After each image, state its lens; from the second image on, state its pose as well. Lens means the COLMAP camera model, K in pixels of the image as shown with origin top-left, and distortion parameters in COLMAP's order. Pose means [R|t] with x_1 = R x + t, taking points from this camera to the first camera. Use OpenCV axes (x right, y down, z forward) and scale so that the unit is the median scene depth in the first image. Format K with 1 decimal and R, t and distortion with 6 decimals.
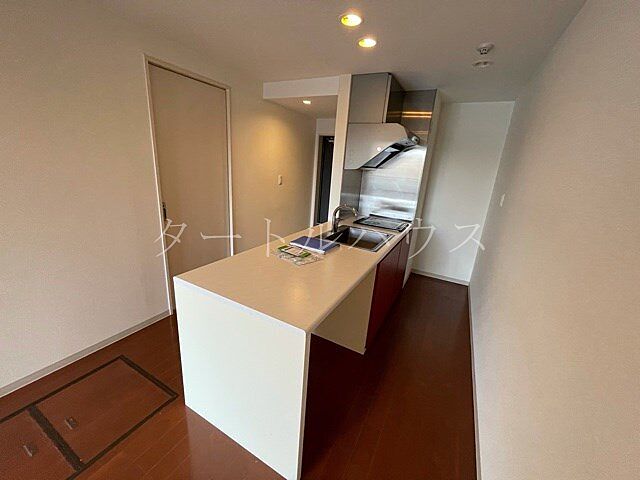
lens RADIAL K [[258.4, 0, 320.0], [0, 258.4, 240.0], [0, 0, 1]] dist [-0.001279, -0.000297]
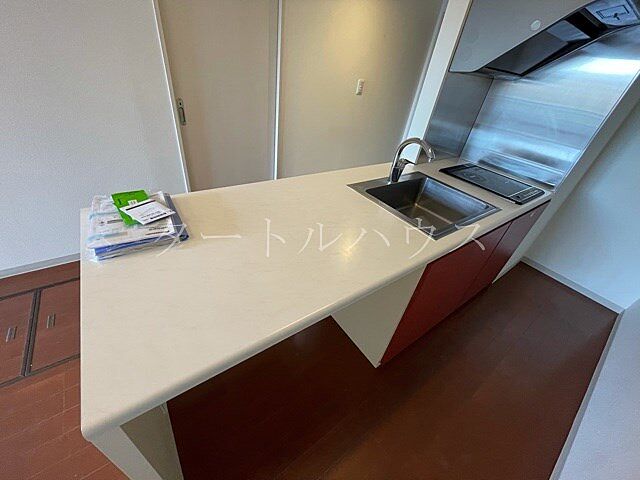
lens RADIAL K [[258.4, 0, 320.0], [0, 258.4, 240.0], [0, 0, 1]] dist [-0.001279, -0.000297]
pose [[0.901099, 0.284661, -0.327090, 0.111082], [-0.182325, 0.933150, 0.309821, -0.046958], [0.393418, -0.219543, 0.892762, 0.268565]]
